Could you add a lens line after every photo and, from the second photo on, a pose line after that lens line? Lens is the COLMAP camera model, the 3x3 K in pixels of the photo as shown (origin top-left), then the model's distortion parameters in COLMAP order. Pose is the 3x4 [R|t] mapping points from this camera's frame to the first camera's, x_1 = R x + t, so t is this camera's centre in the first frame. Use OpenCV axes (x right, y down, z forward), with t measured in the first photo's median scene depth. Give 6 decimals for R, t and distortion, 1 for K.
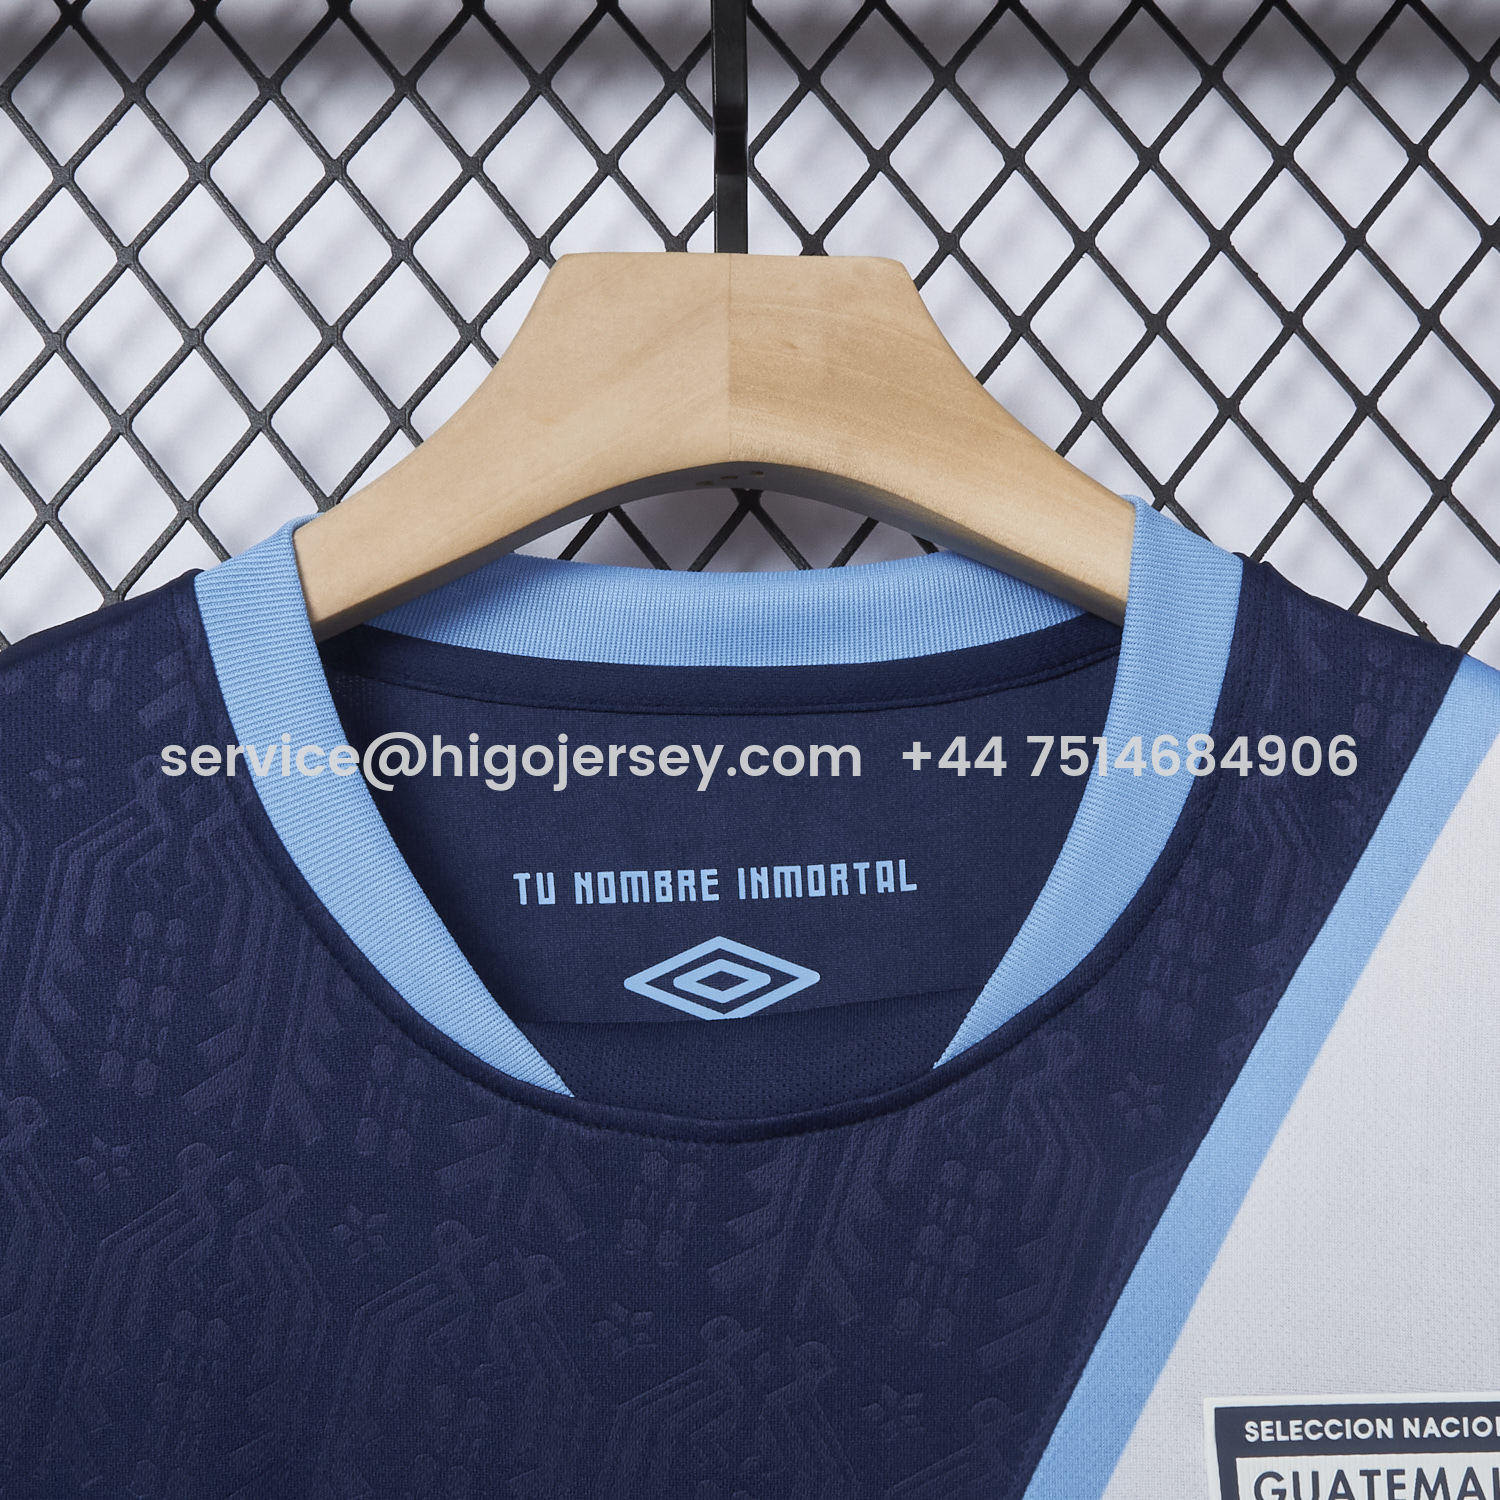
lens RADIAL K [[3544.1, 0, 747.4], [0, 3544.1, 740.0], [0, 0, 1]] dist [0.038563, 0.000000]
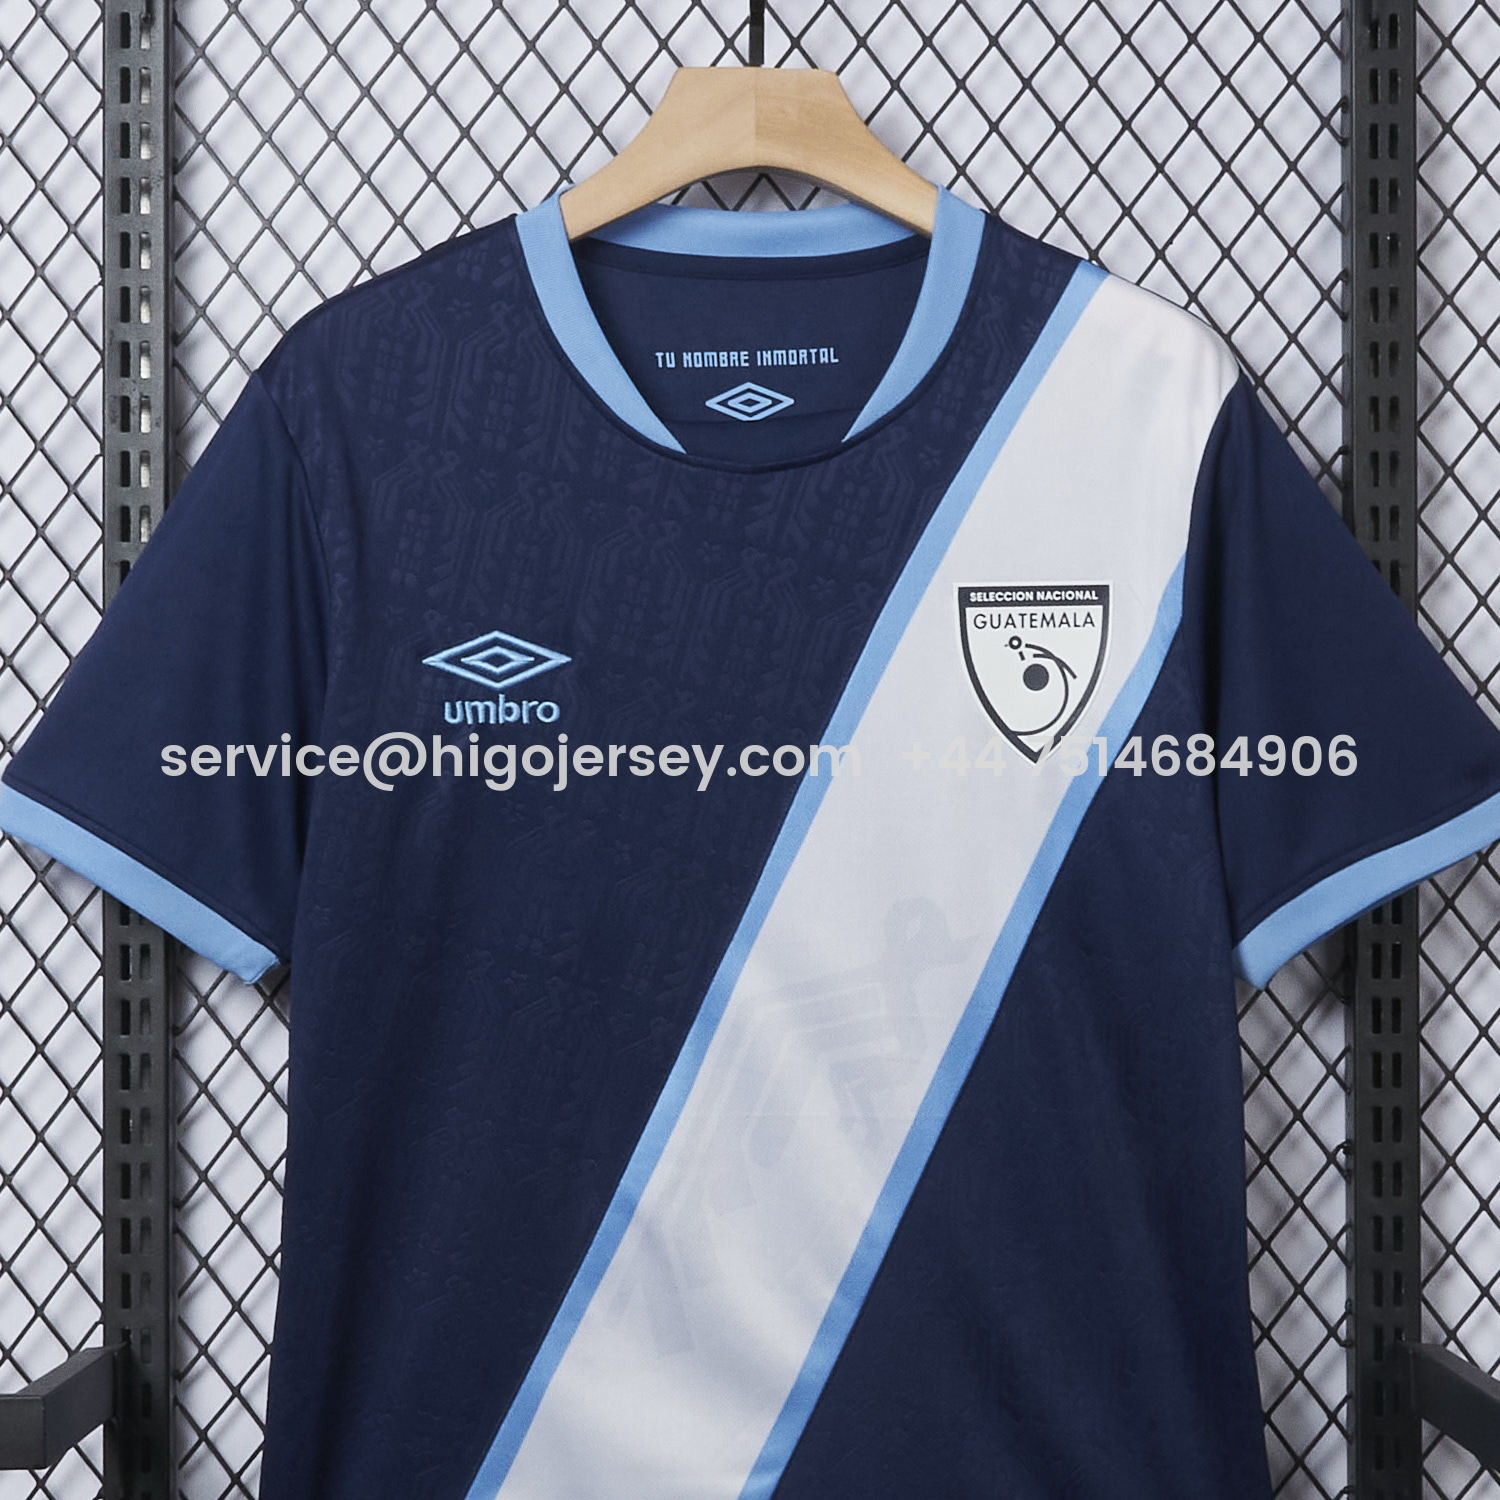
lens RADIAL K [[3544.1, 0, 756.4], [0, 3544.1, 836.9], [0, 0, 1]] dist [0.038563, 0.000000]
pose [[0.999965, 0.007895, 0.002940, -0.008029], [-0.008319, 0.980385, 0.196917, -0.110633], [-0.001327, -0.196934, 0.980416, -1.325119]]
